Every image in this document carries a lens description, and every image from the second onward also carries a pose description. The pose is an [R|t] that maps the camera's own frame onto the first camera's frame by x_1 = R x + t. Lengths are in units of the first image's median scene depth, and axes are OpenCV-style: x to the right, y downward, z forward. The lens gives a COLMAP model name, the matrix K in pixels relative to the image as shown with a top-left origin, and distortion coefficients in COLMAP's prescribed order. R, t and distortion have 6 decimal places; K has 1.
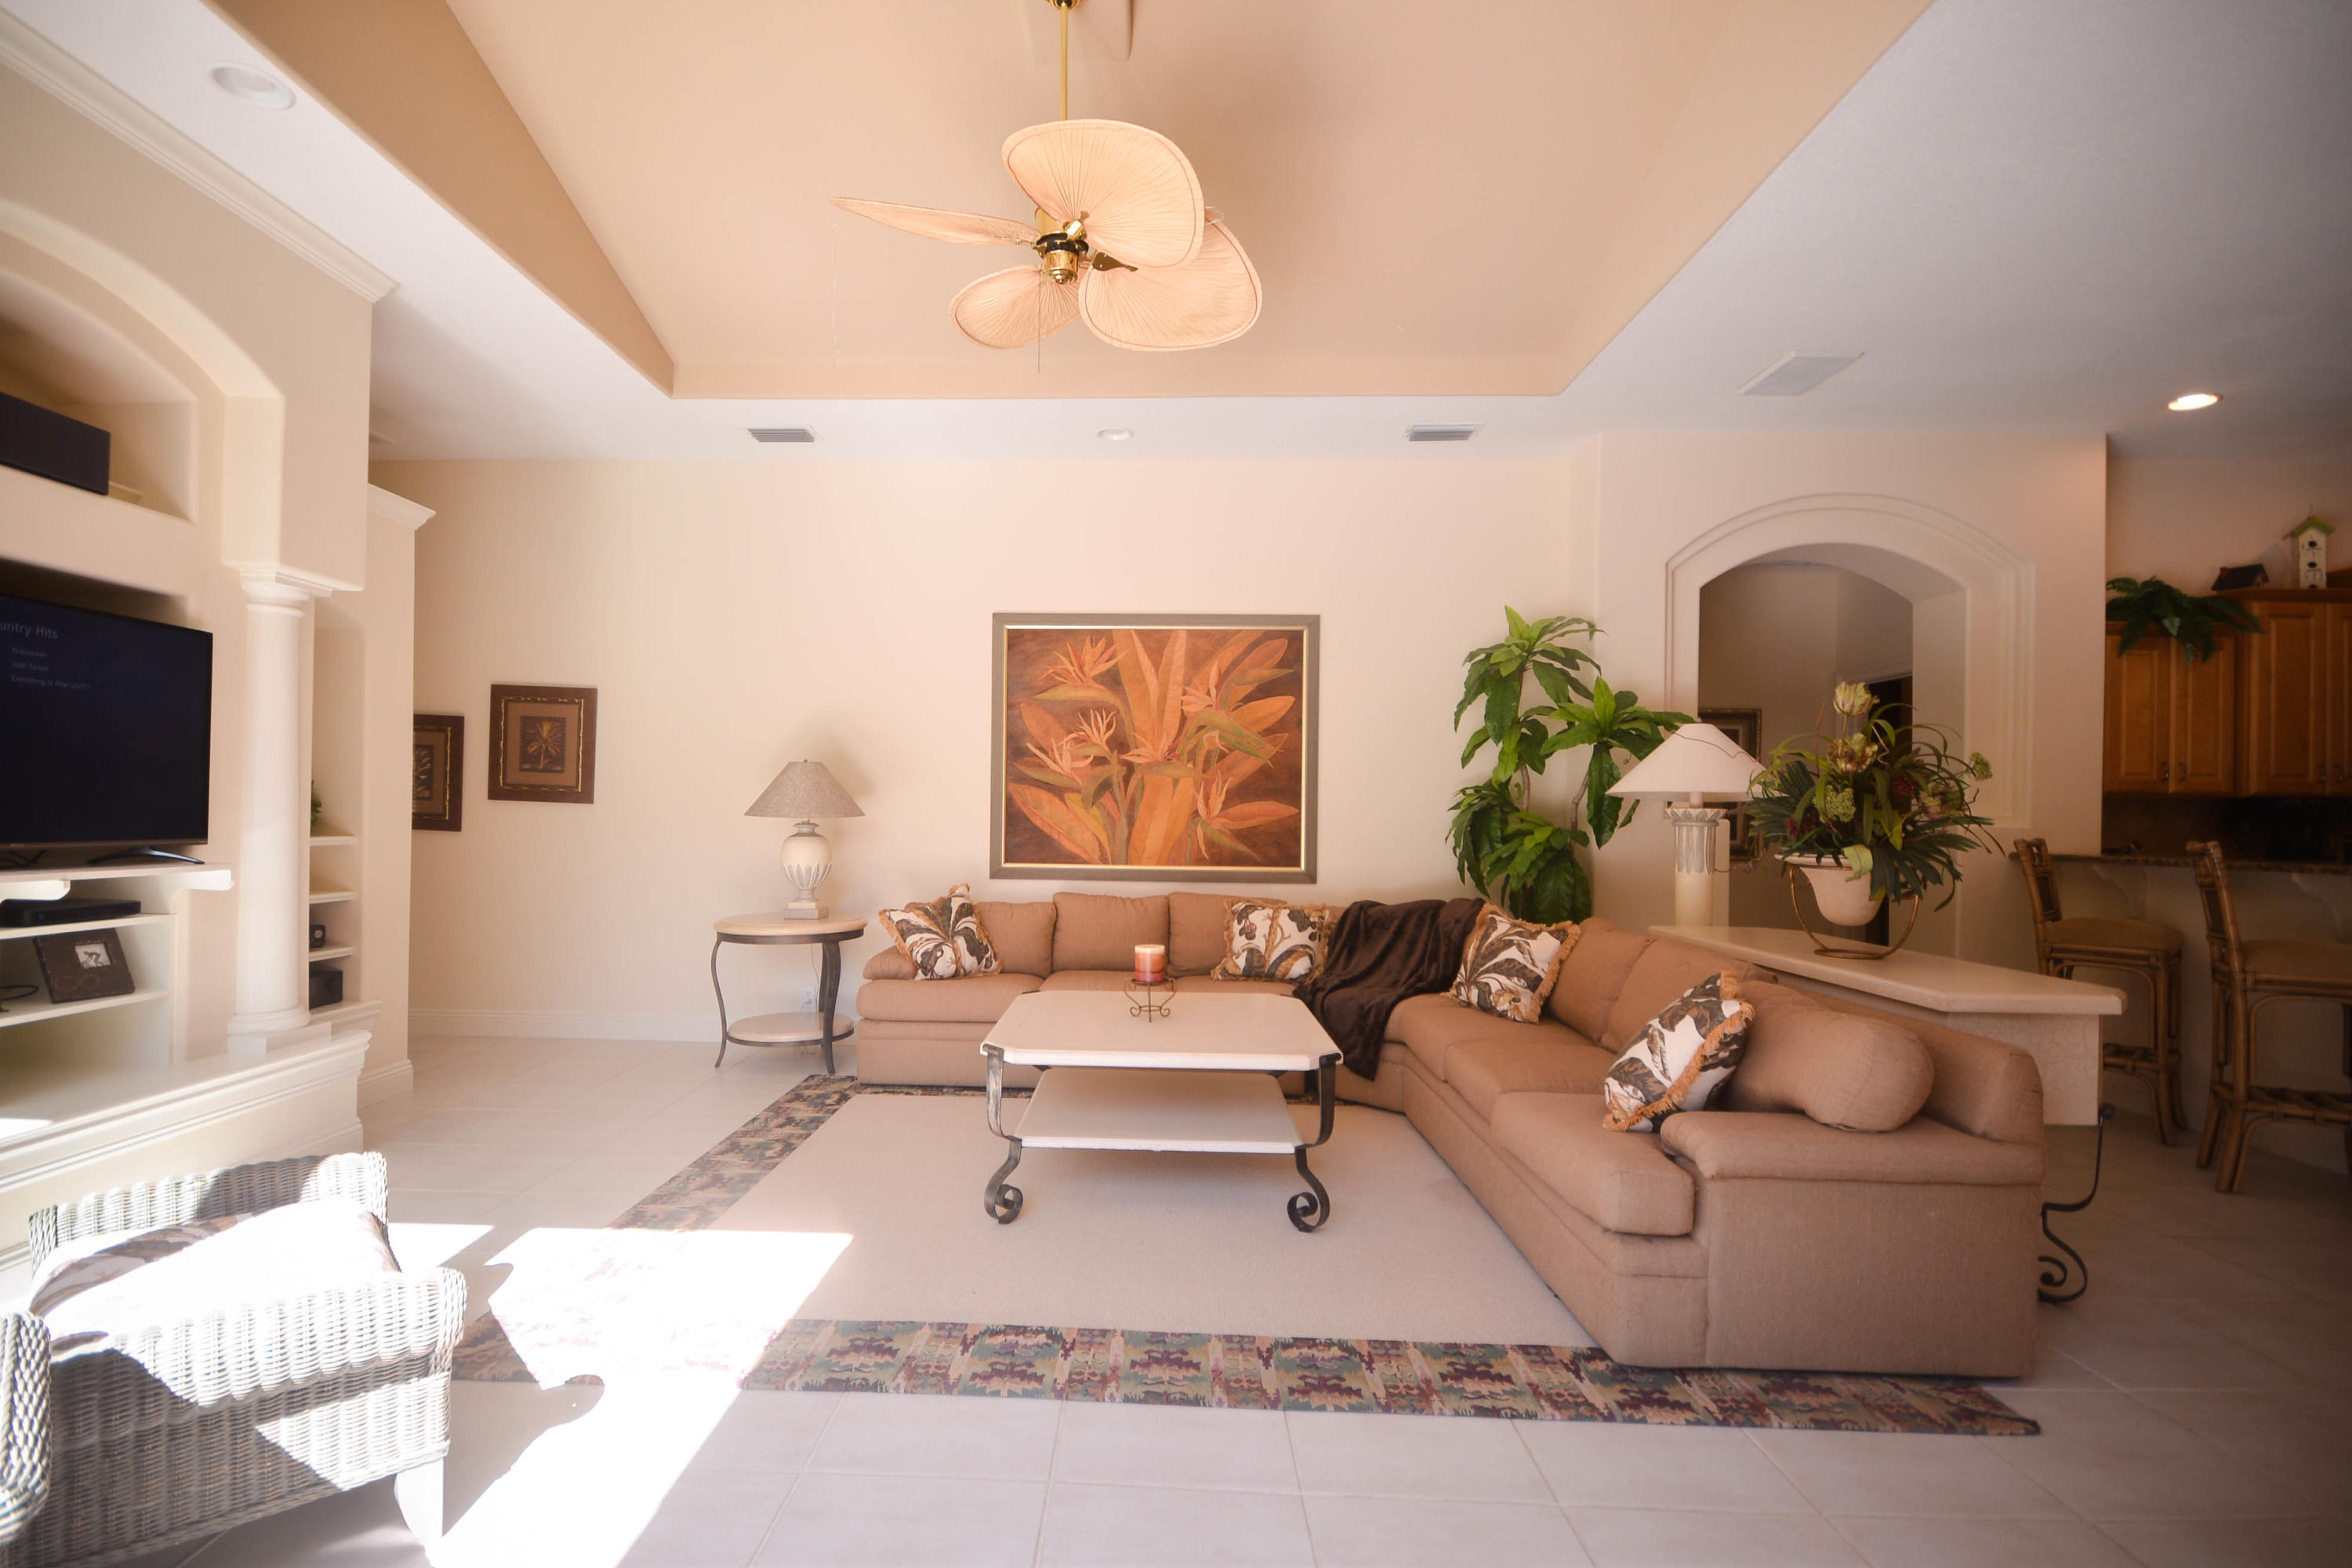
lens RADIAL K [[1068.2, 0, 1113.7], [0, 1068.2, 811.0], [0, 0, 1]] dist [0.019214, -0.017572]
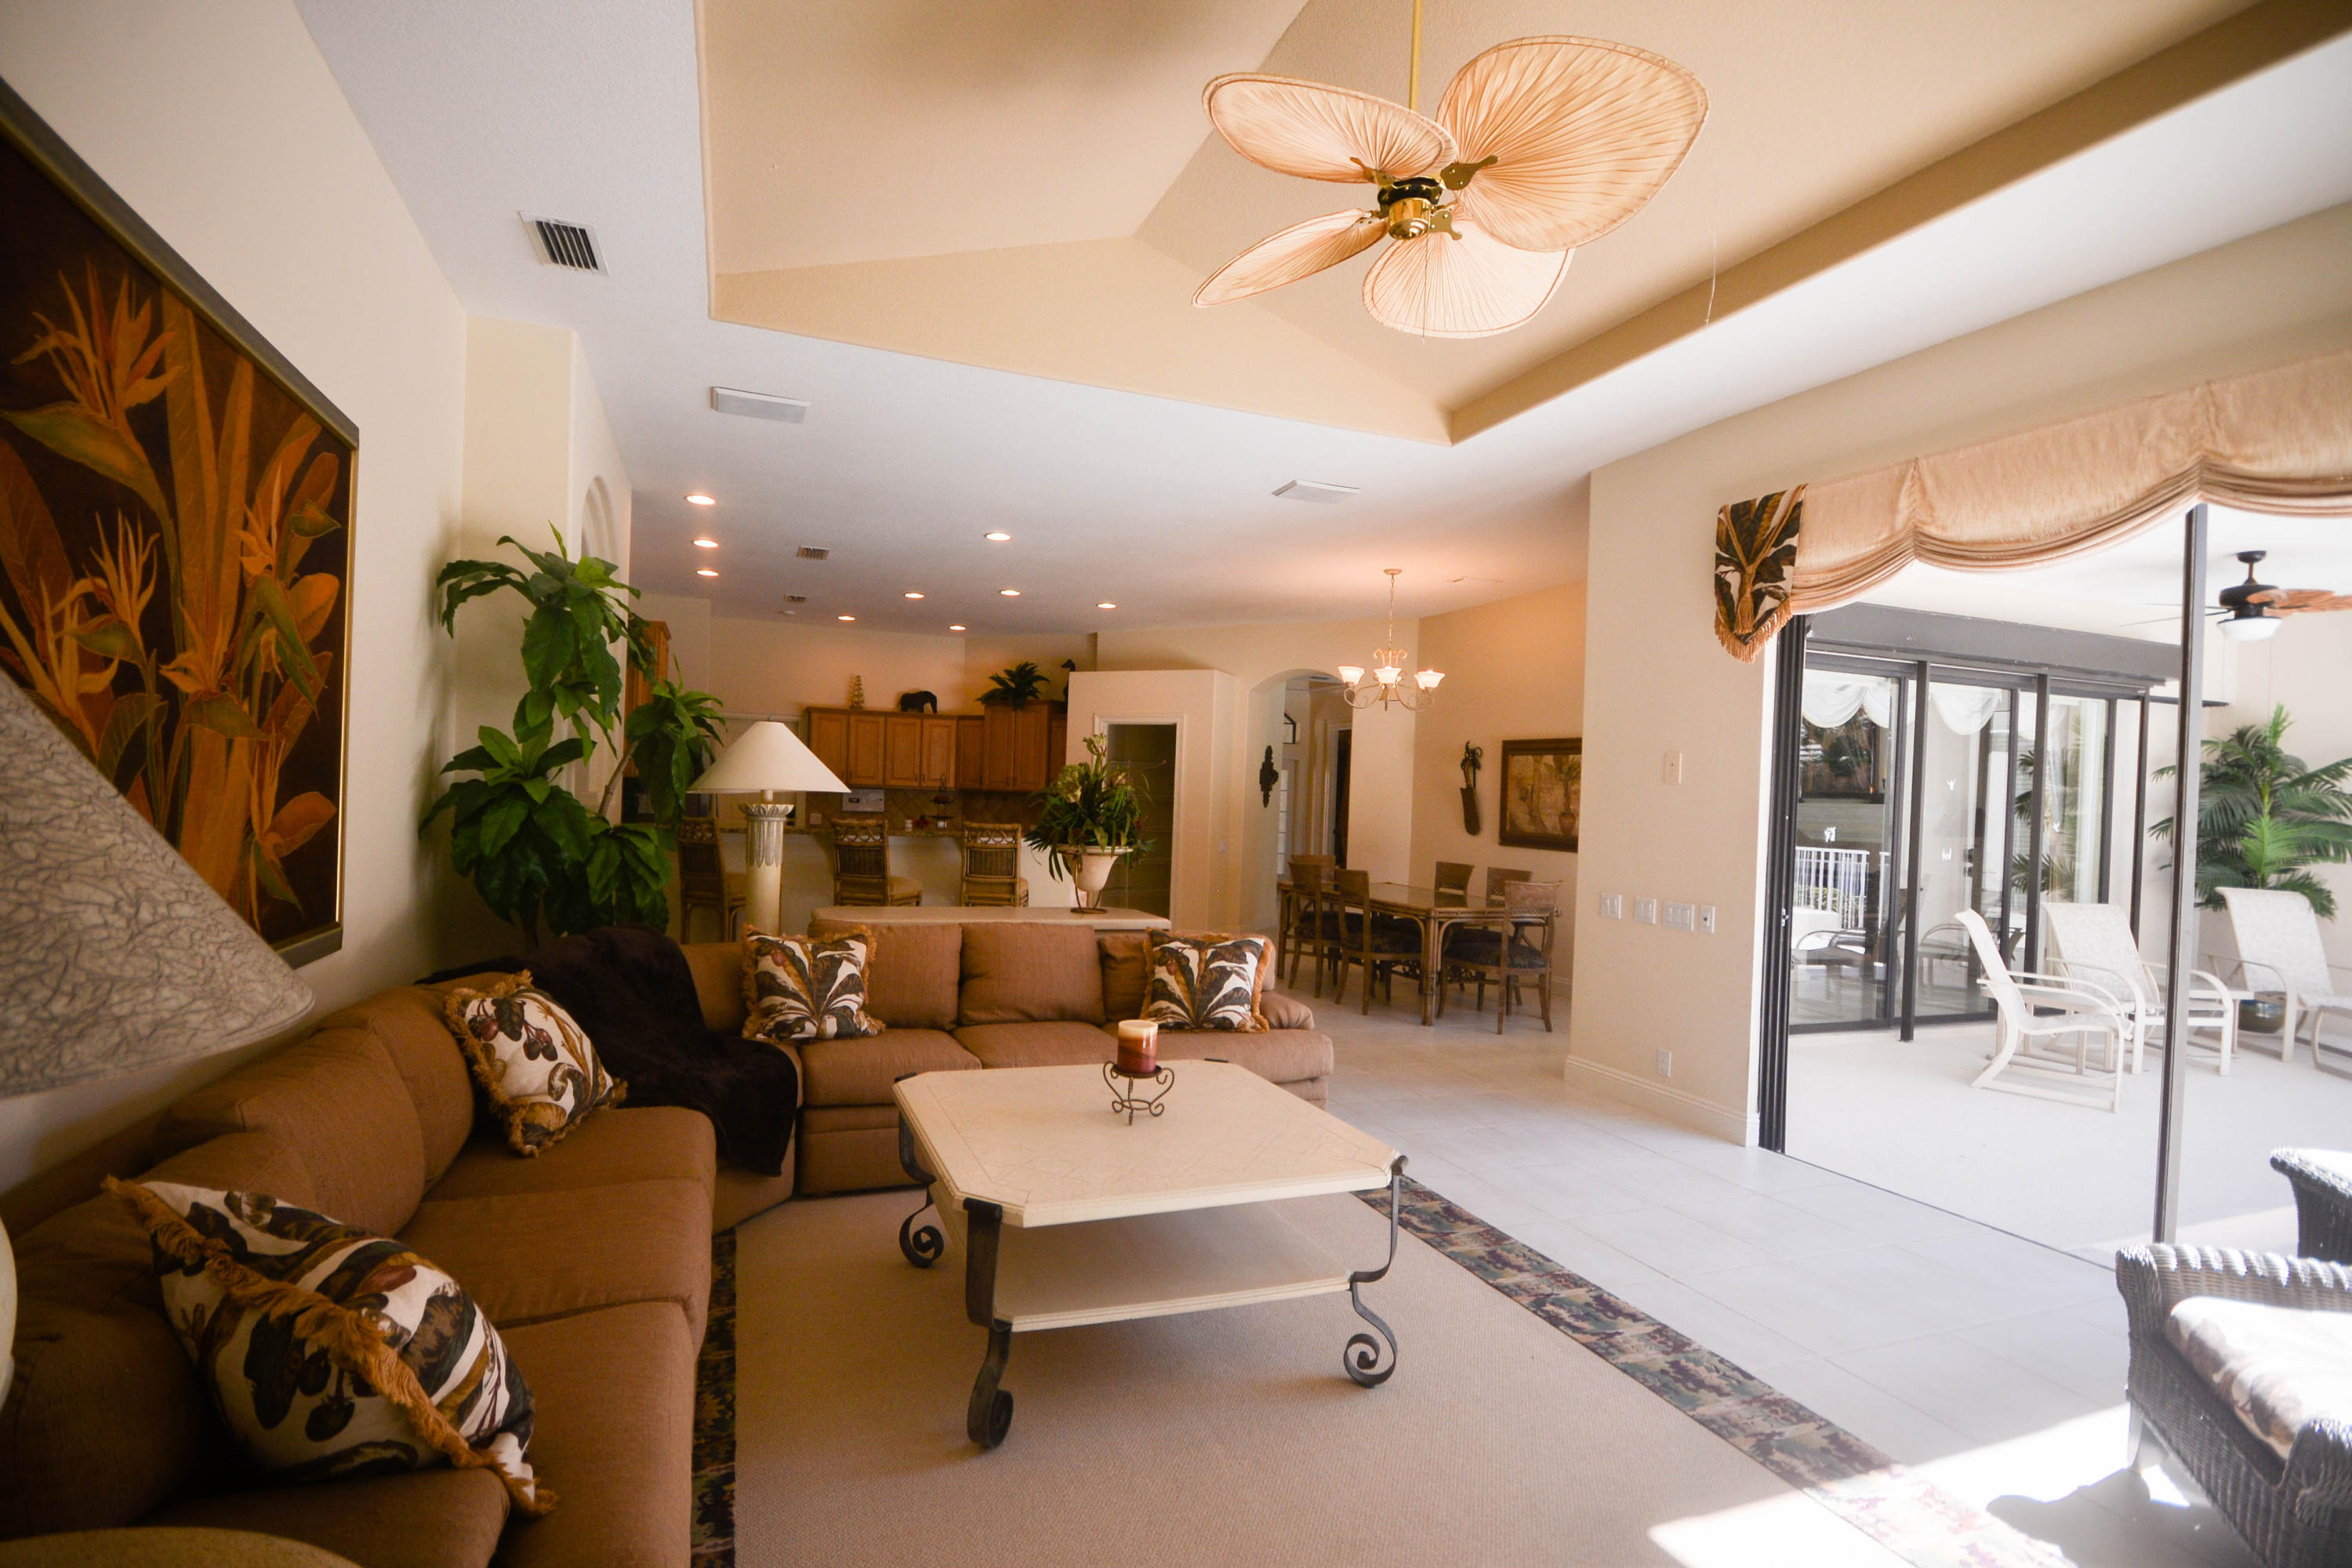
lens RADIAL K [[1073.2, 0, 1117.0], [0, 1073.2, 810.6], [0, 0, 1]] dist [0.008188, -0.007897]
pose [[-0.375942, -0.040131, 0.925774, -0.428638], [-0.043940, 0.998710, 0.025450, -0.028558], [-0.925601, -0.031111, -0.377220, 0.849571]]
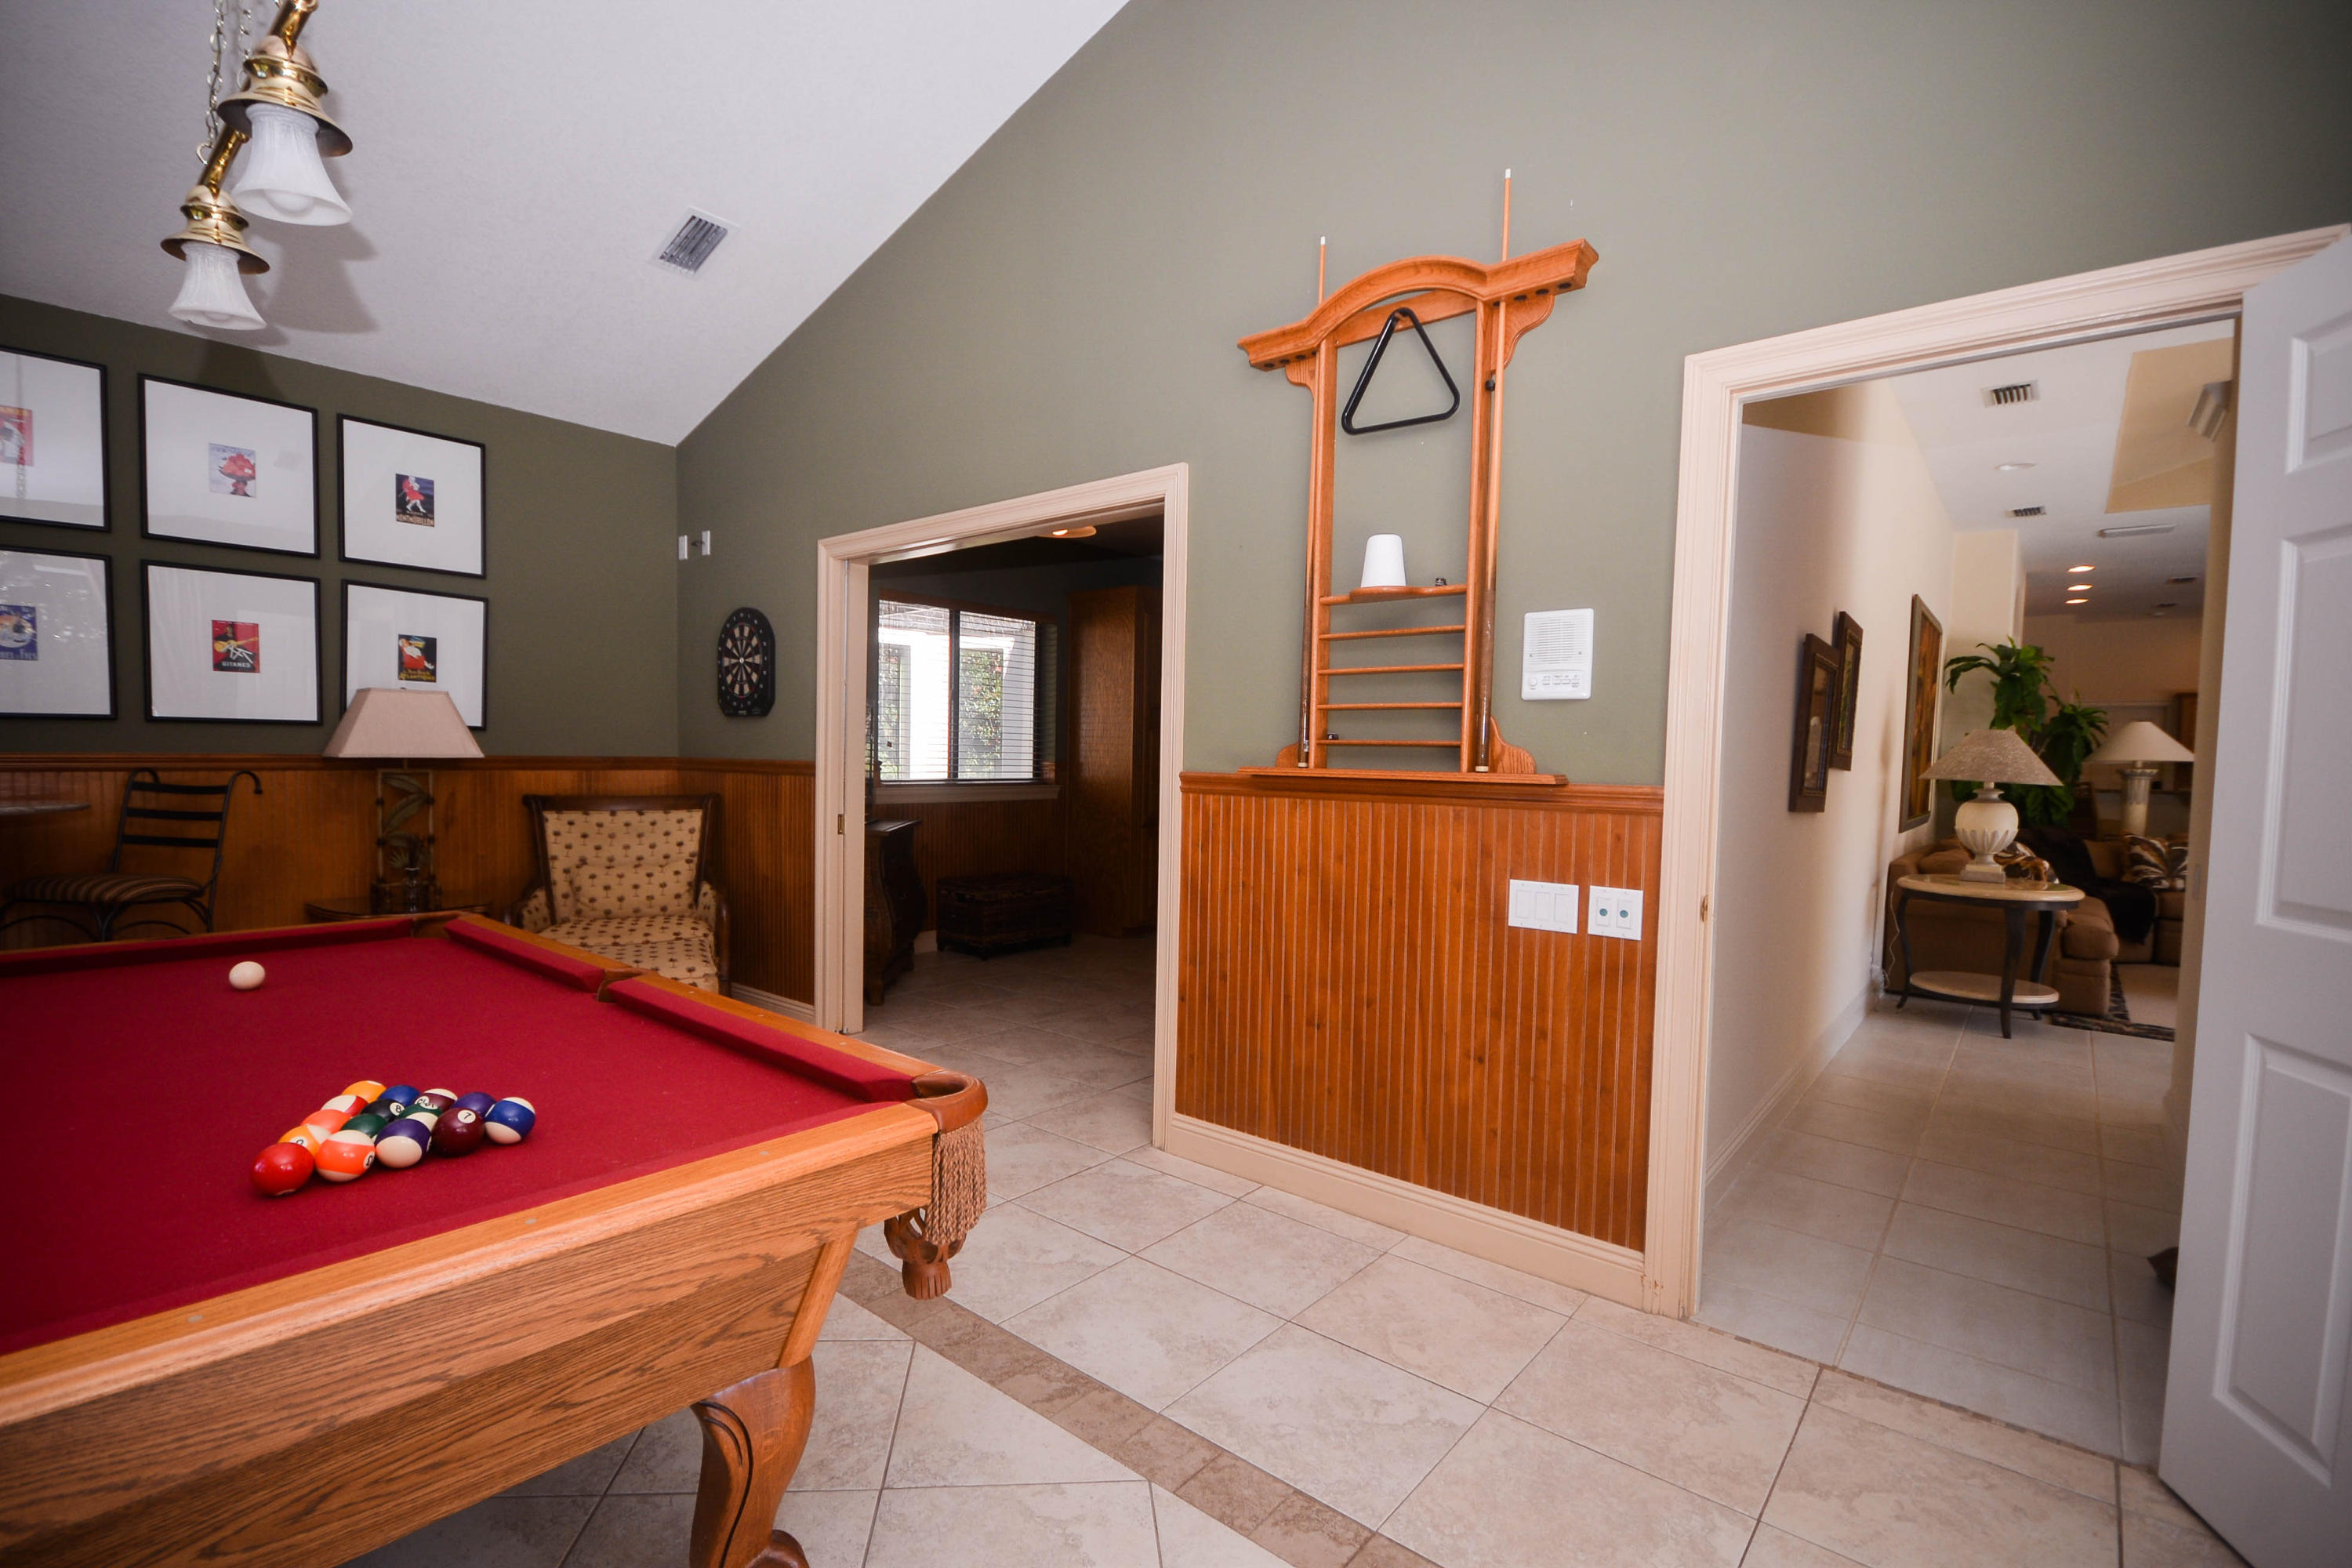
lens RADIAL K [[1068.2, 0, 1113.7], [0, 1068.2, 811.0], [0, 0, 1]] dist [0.019214, -0.017572]
pose [[0.630589, -0.044134, 0.774861, -1.512278], [-0.010244, 0.997822, 0.065170, -0.024336], [-0.776050, -0.049034, 0.628763, 0.943897]]
